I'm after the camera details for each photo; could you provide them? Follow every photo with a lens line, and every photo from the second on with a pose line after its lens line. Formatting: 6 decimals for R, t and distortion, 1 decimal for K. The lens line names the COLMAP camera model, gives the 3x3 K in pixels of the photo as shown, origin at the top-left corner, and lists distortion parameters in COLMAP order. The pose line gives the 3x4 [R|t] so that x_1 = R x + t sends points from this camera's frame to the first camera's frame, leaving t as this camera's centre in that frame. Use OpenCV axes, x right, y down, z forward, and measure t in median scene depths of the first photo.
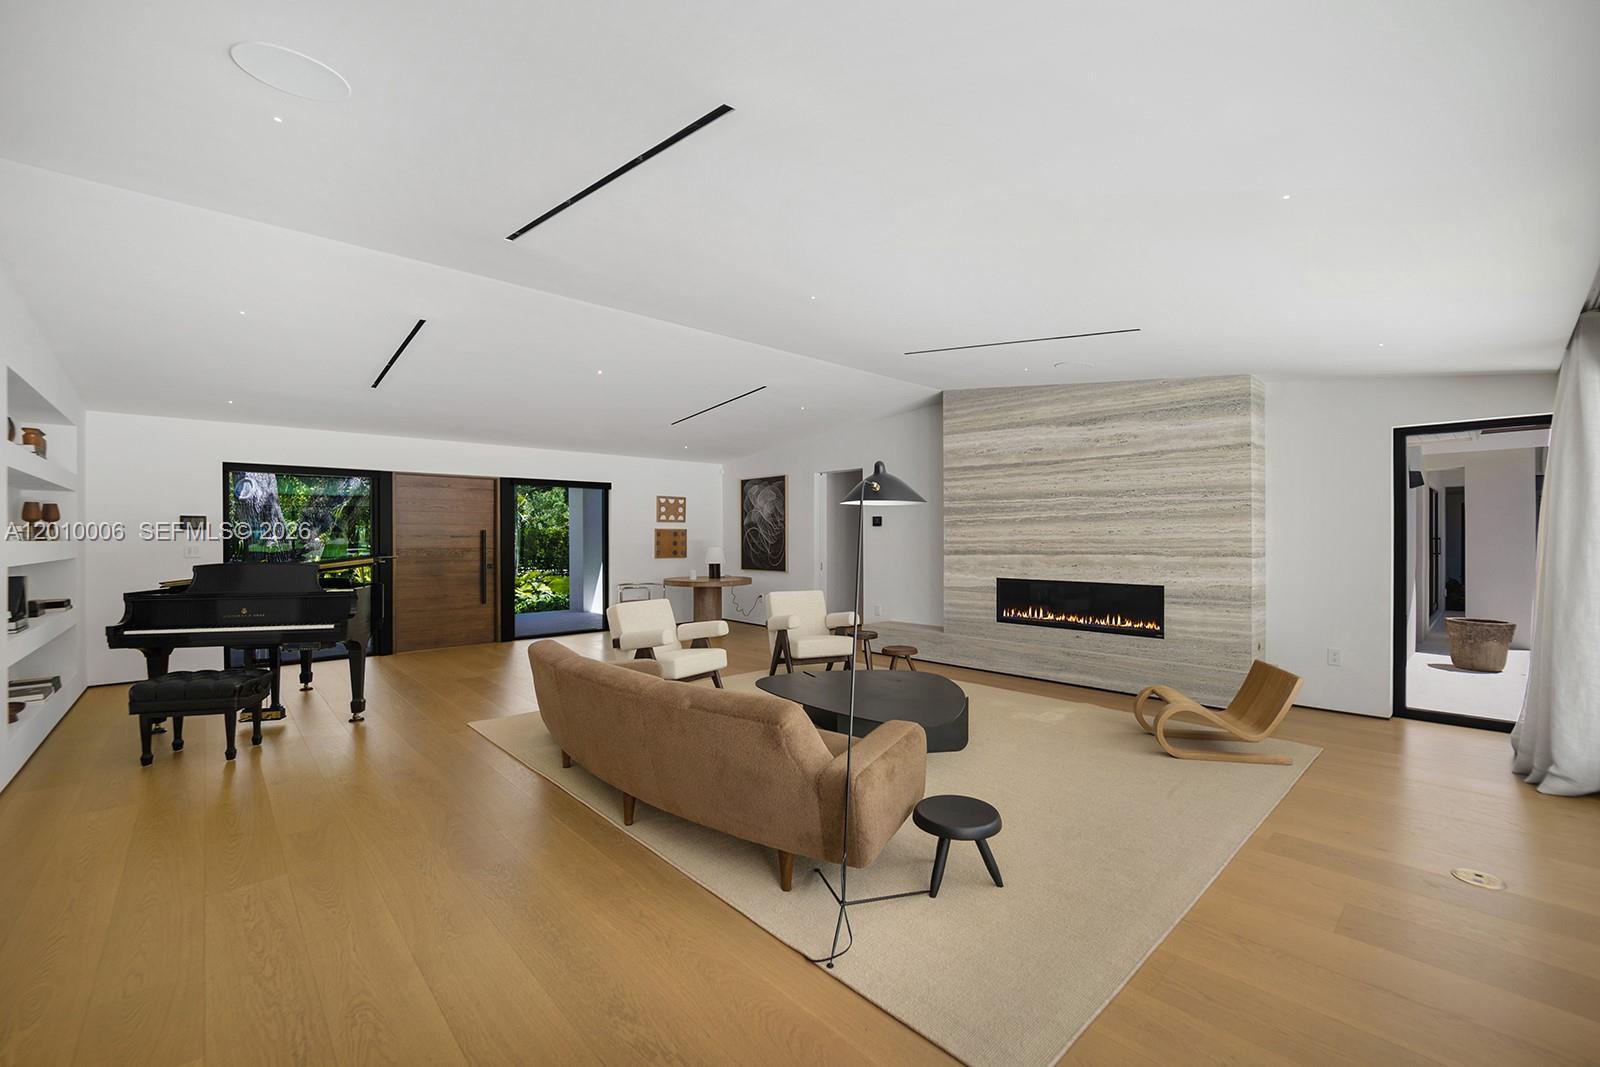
lens RADIAL K [[659.5, 0, 794.2], [0, 659.5, 534.1], [0, 0, 1]] dist [-0.018036, -0.000009]
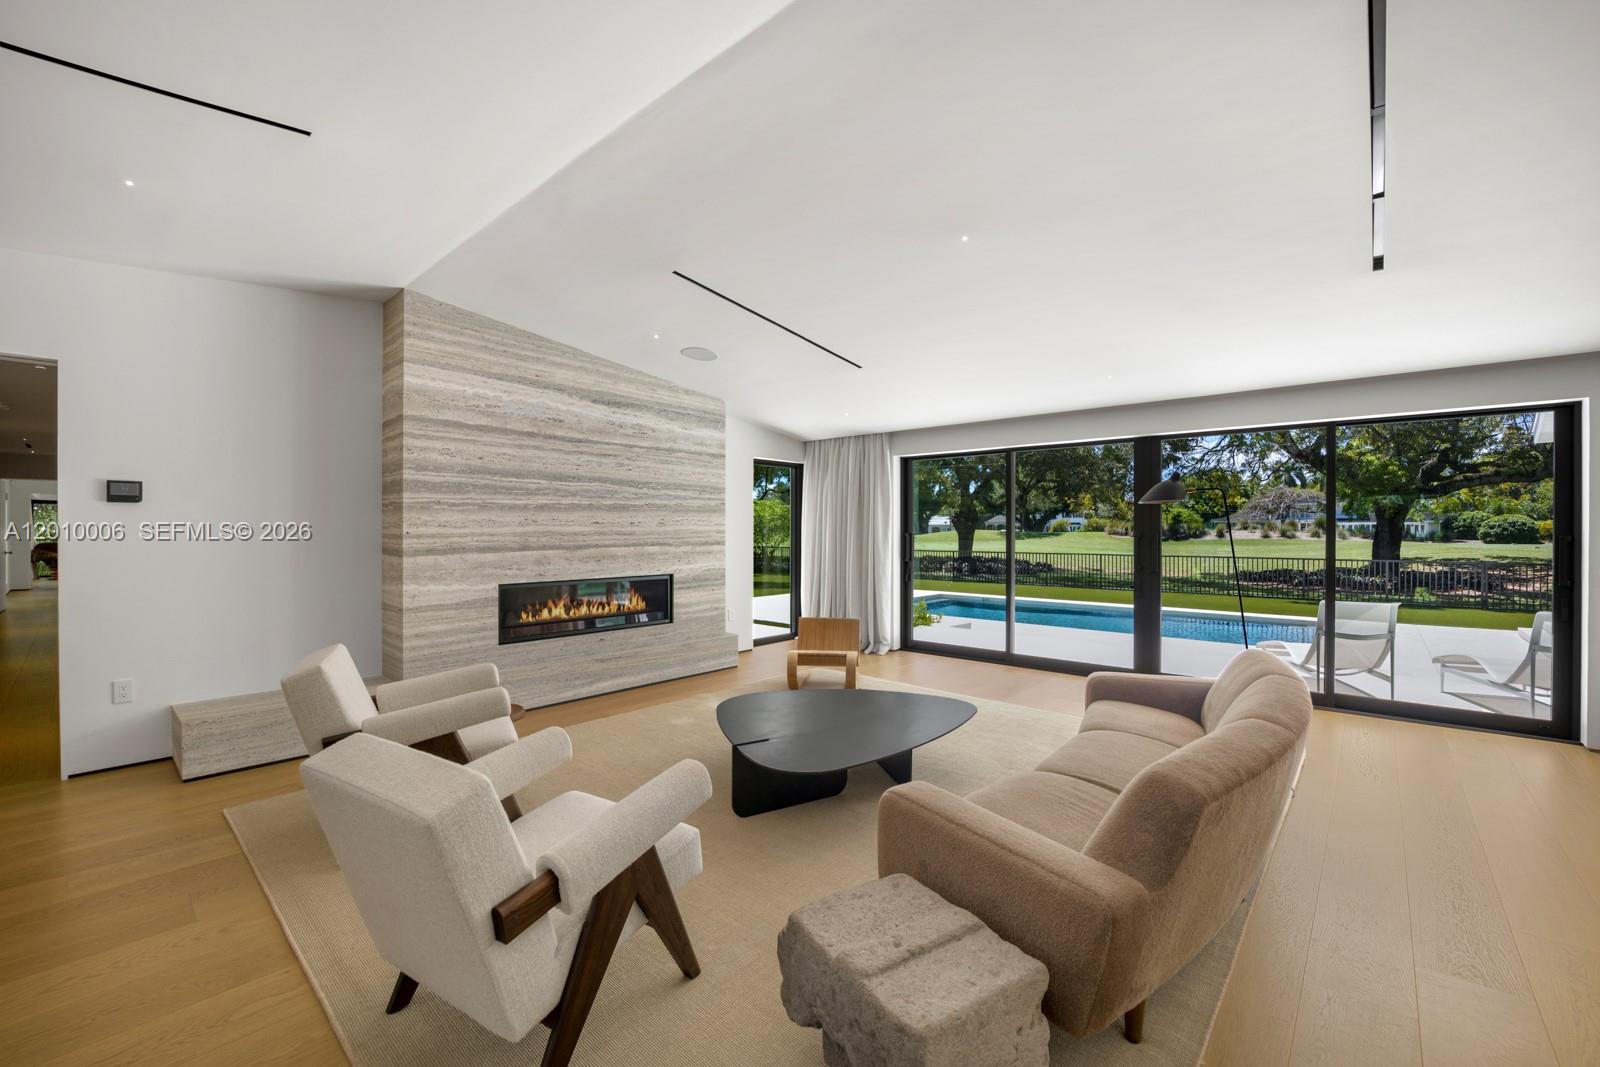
lens RADIAL K [[659.5, 0, 794.2], [0, 659.5, 534.1], [0, 0, 1]] dist [-0.018036, -0.000009]
pose [[-0.092147, -0.003151, 0.995740, -0.429451], [-0.004255, 0.999987, 0.002770, 0.007503], [-0.995736, -0.003982, -0.092159, 0.720993]]
